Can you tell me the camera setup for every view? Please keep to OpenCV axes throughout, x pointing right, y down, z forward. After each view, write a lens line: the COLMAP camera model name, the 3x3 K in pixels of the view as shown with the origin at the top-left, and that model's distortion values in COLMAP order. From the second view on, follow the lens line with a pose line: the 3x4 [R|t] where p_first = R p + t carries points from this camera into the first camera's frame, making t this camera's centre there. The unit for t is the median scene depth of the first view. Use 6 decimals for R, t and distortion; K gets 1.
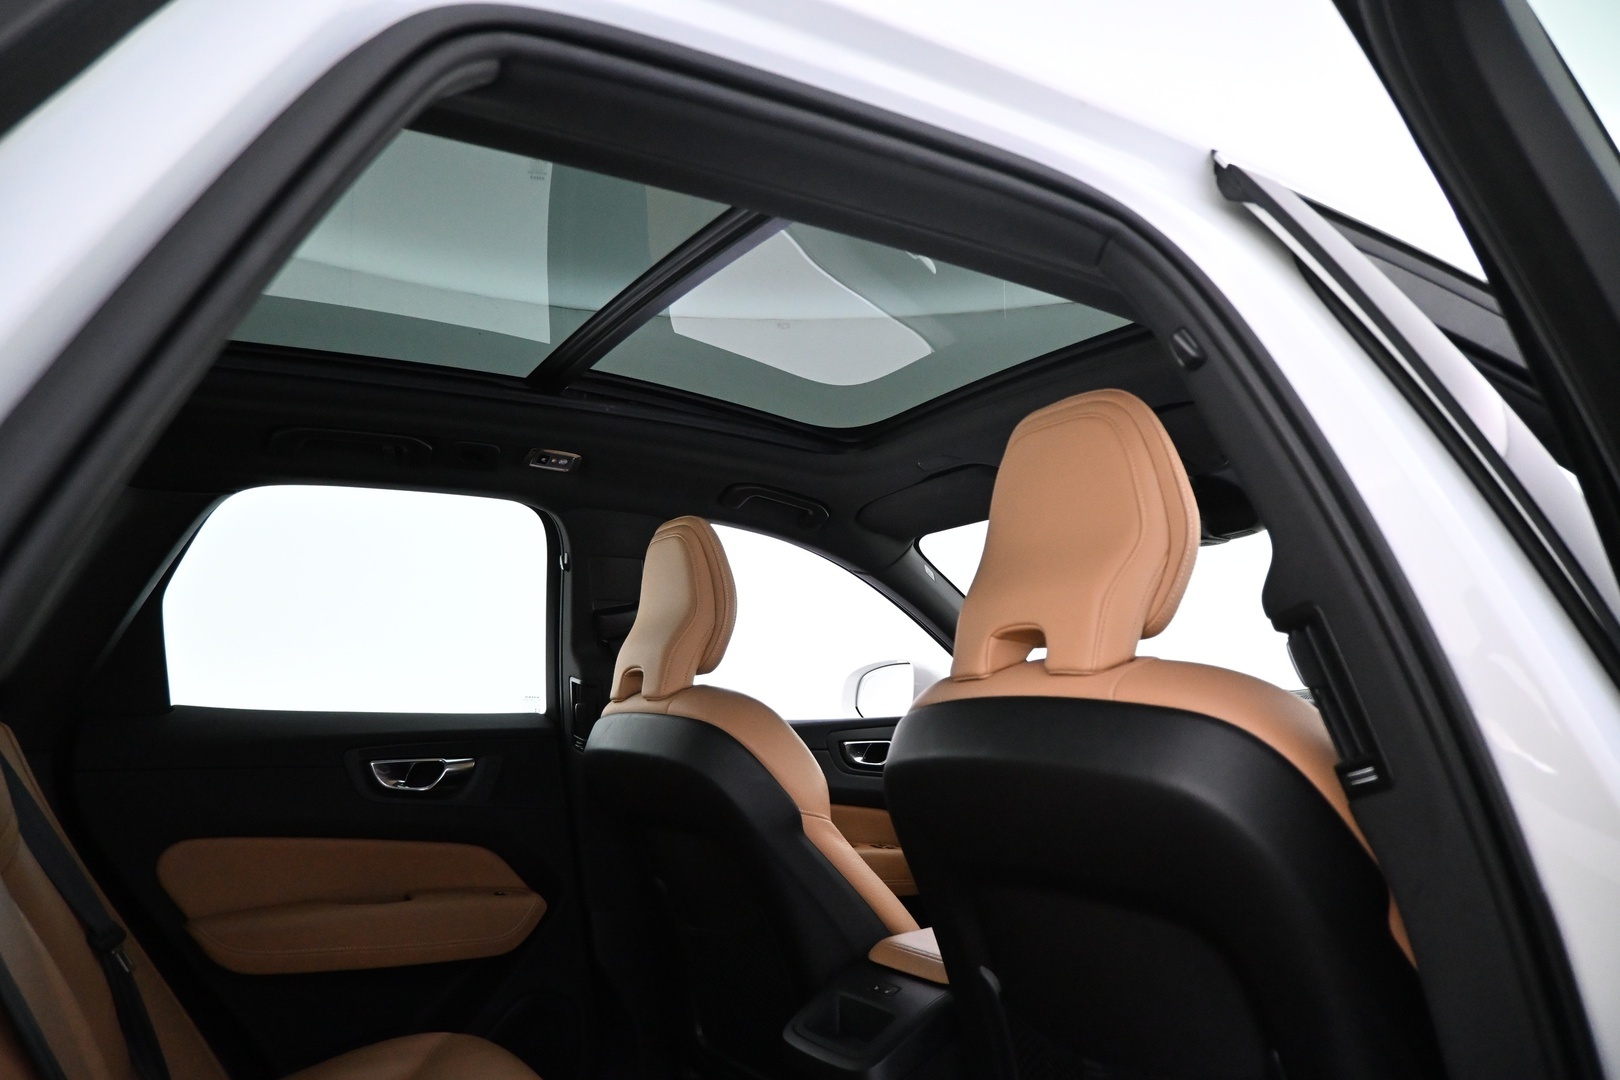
lens RADIAL K [[1099.3, 0, 810.0], [0, 1099.3, 540.0], [0, 0, 1]] dist [0.014707, -0.017200]
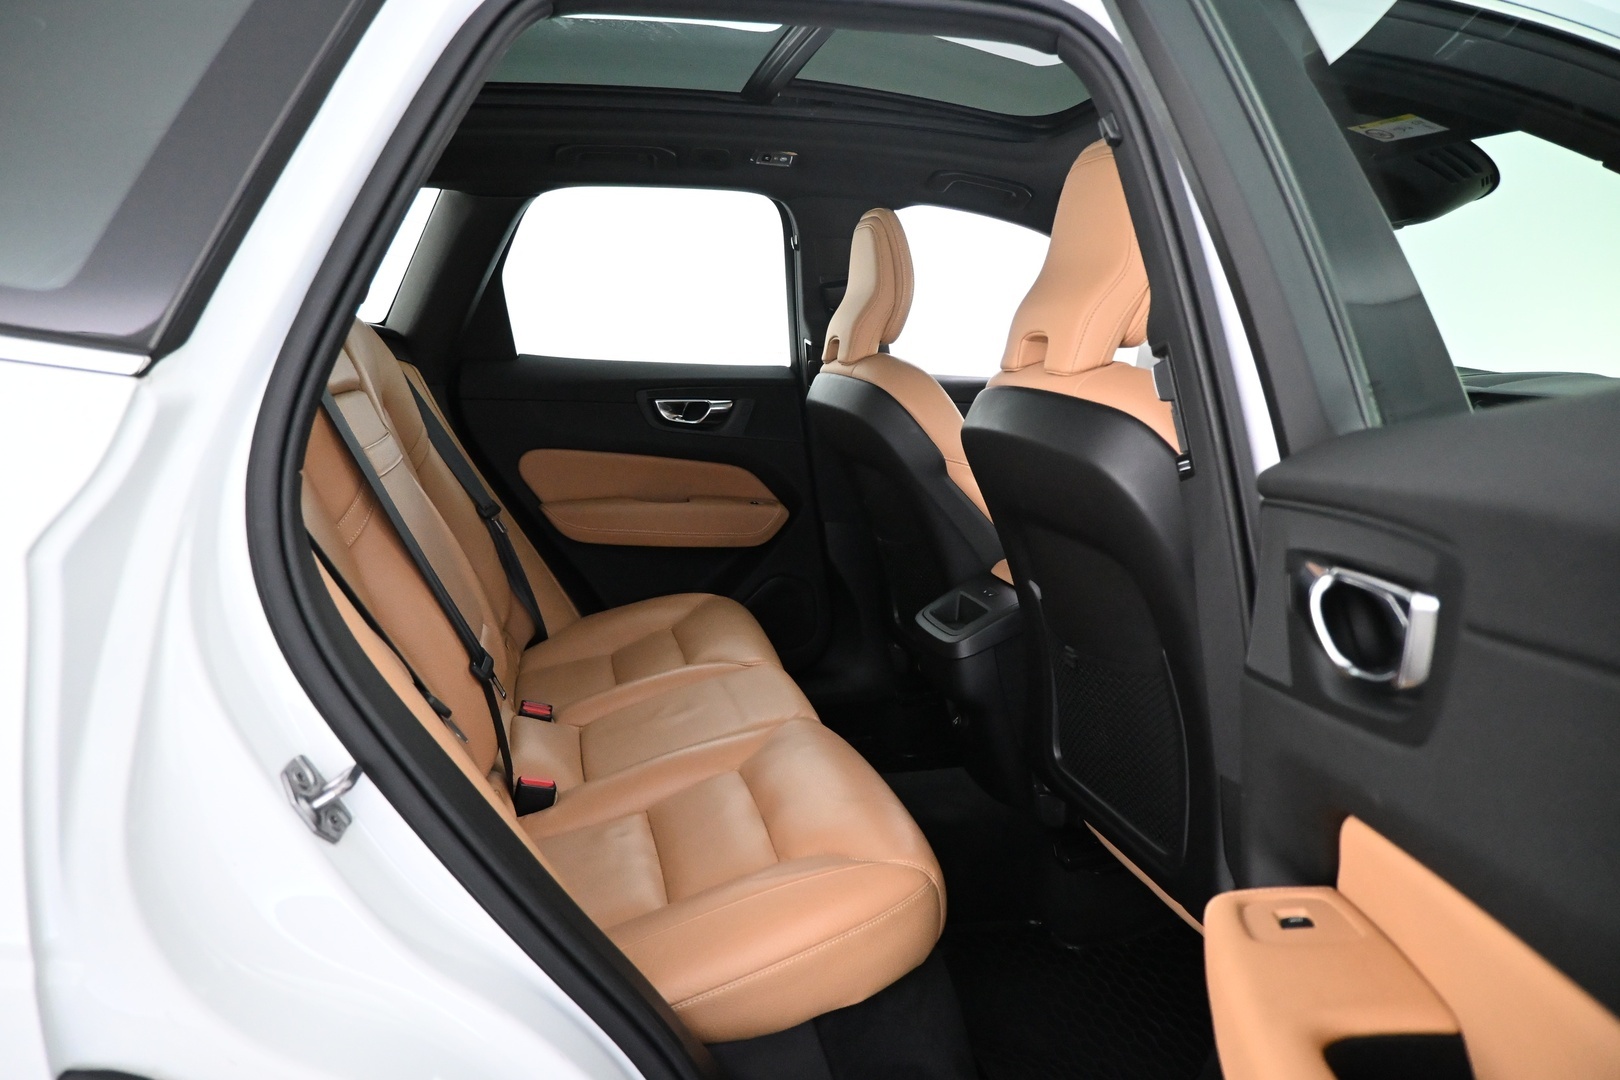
lens RADIAL K [[1099.3, 0, 810.0], [0, 1099.3, 540.0], [0, 0, 1]] dist [0.014707, -0.017200]
pose [[0.946633, 0.087741, -0.310142, 0.215762], [0.018430, 0.945925, 0.323862, -0.069101], [0.321787, -0.312294, 0.893827, -0.188496]]
